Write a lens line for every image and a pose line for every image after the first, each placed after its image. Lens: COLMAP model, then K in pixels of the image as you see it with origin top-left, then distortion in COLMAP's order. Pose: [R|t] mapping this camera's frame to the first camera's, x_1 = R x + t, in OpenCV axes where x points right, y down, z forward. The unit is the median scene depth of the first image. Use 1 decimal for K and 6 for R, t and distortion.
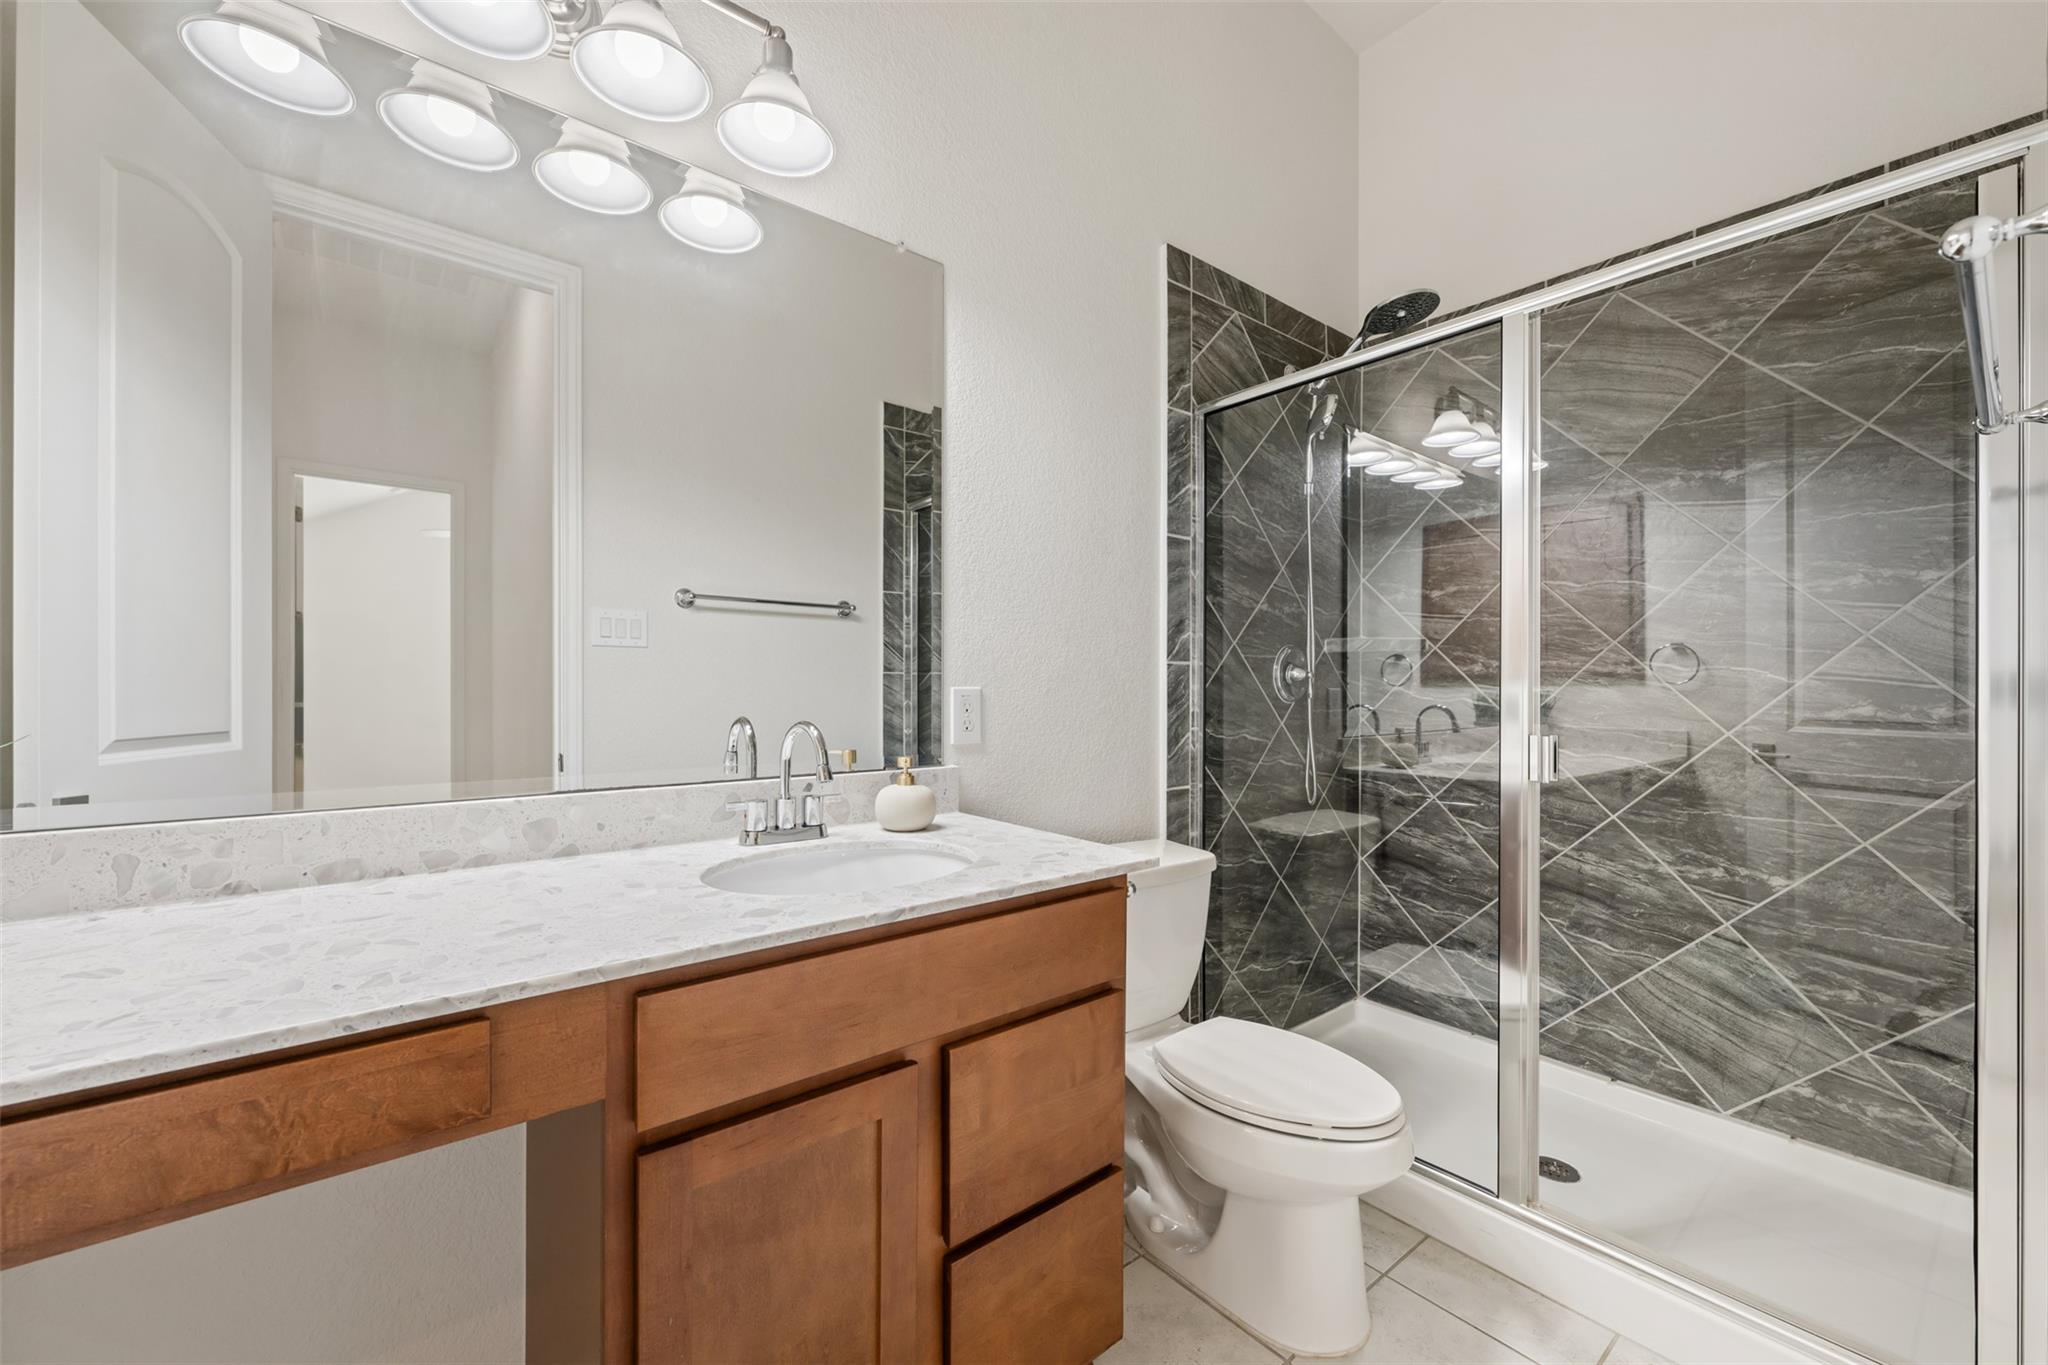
lens RADIAL K [[809.6, 0, 1045.6], [0, 809.6, 674.0], [0, 0, 1]] dist [-0.003105, 0.000352]
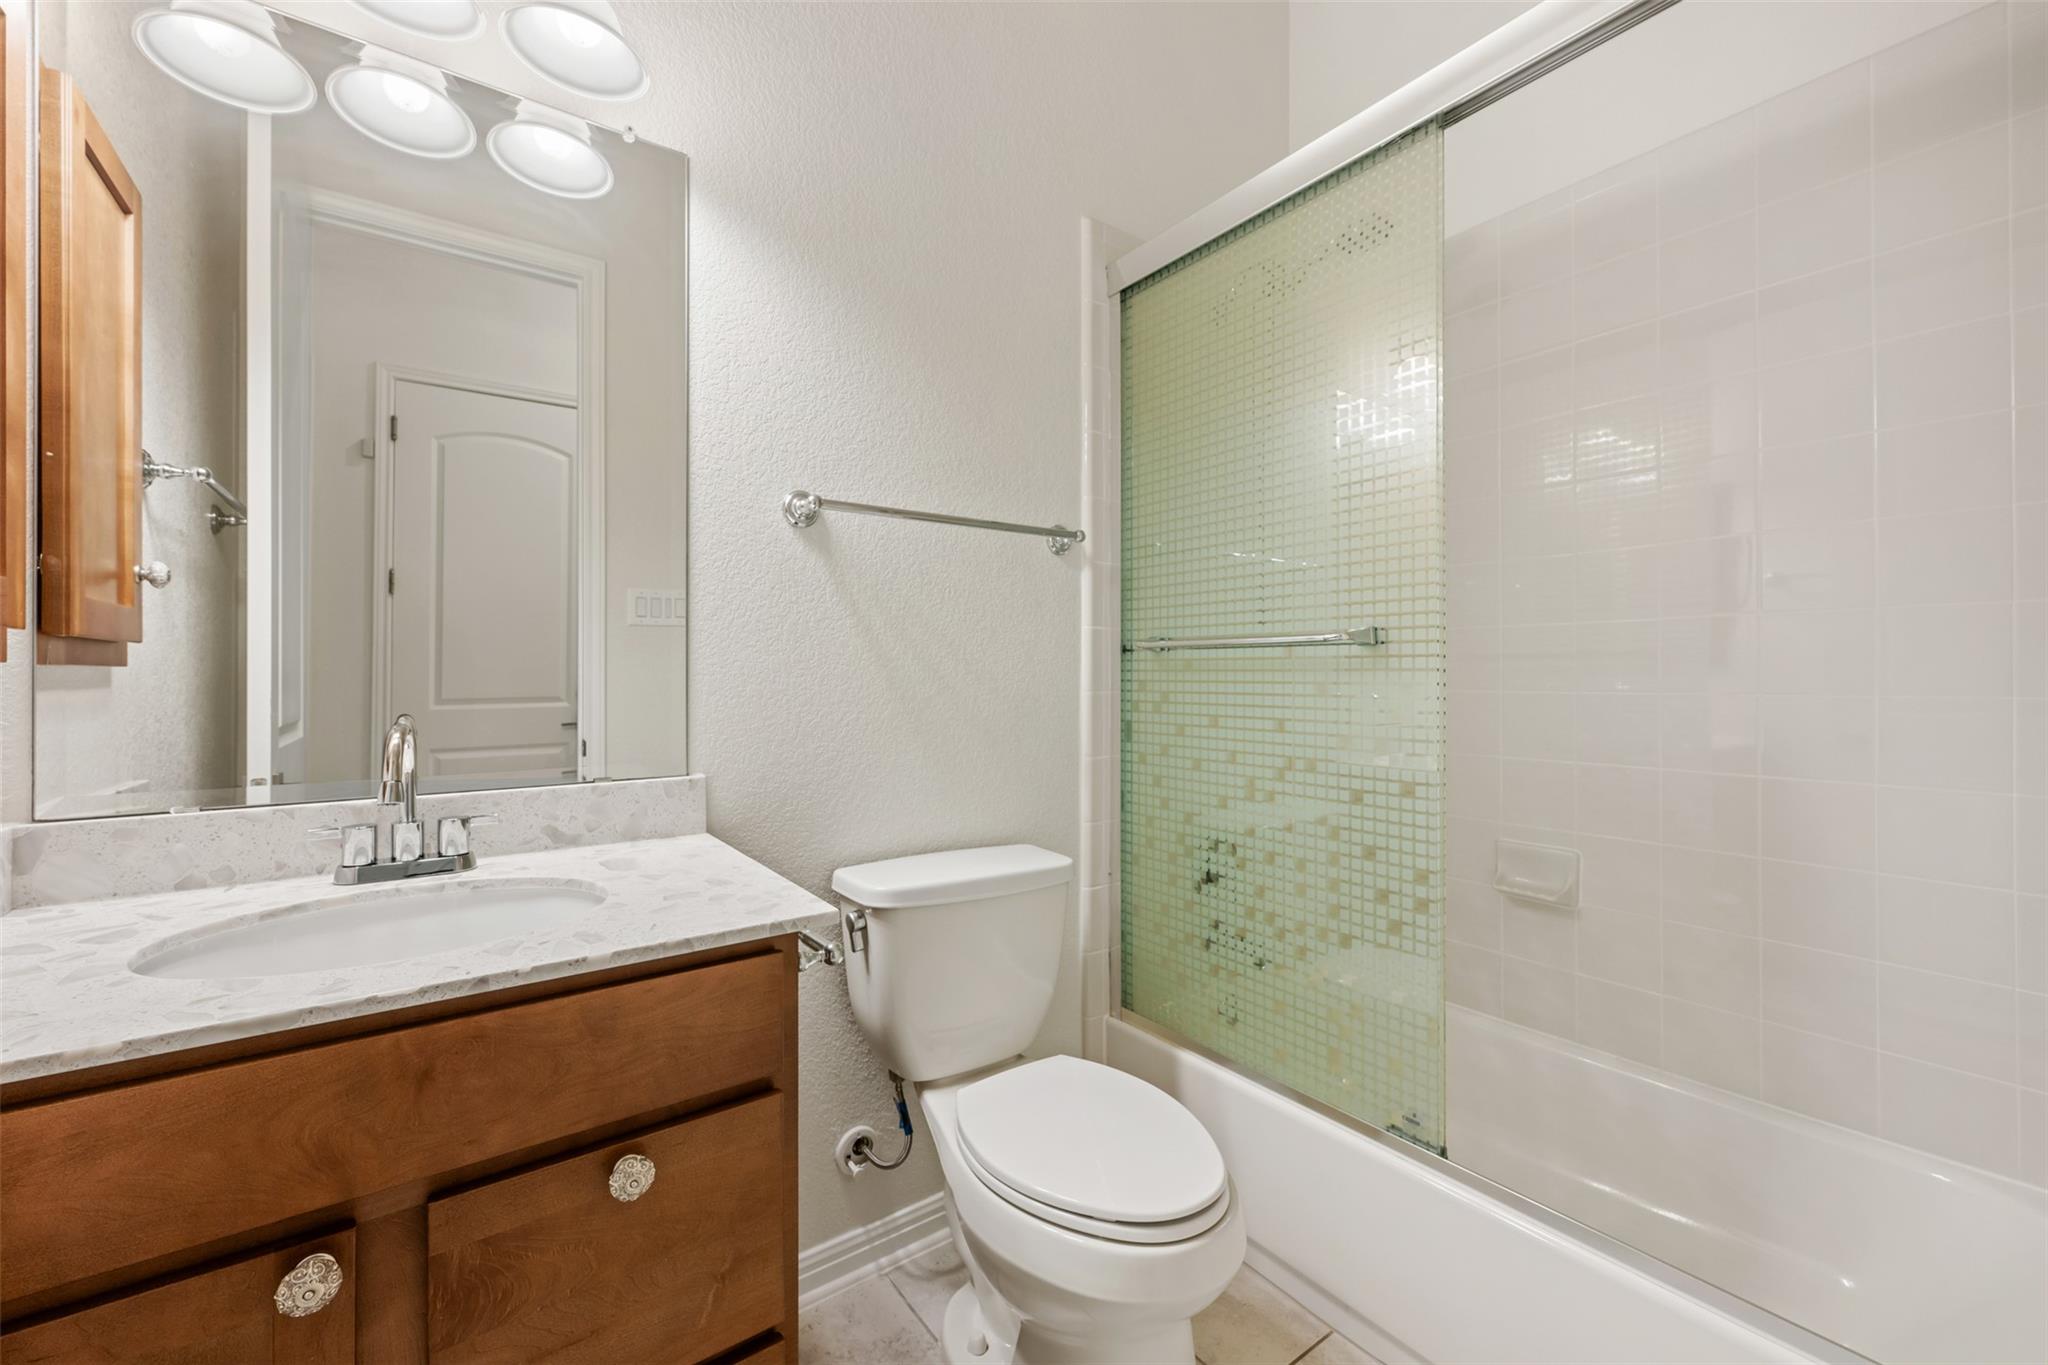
lens RADIAL K [[809.6, 0, 1003.6], [0, 809.6, 688.7], [0, 0, 1]] dist [-0.003105, 0.000352]
pose [[0.997170, -0.005441, -0.074984, 0.305773], [0.007752, 0.999503, 0.030566, 0.003487], [0.074780, -0.031061, 0.996716, 0.252323]]
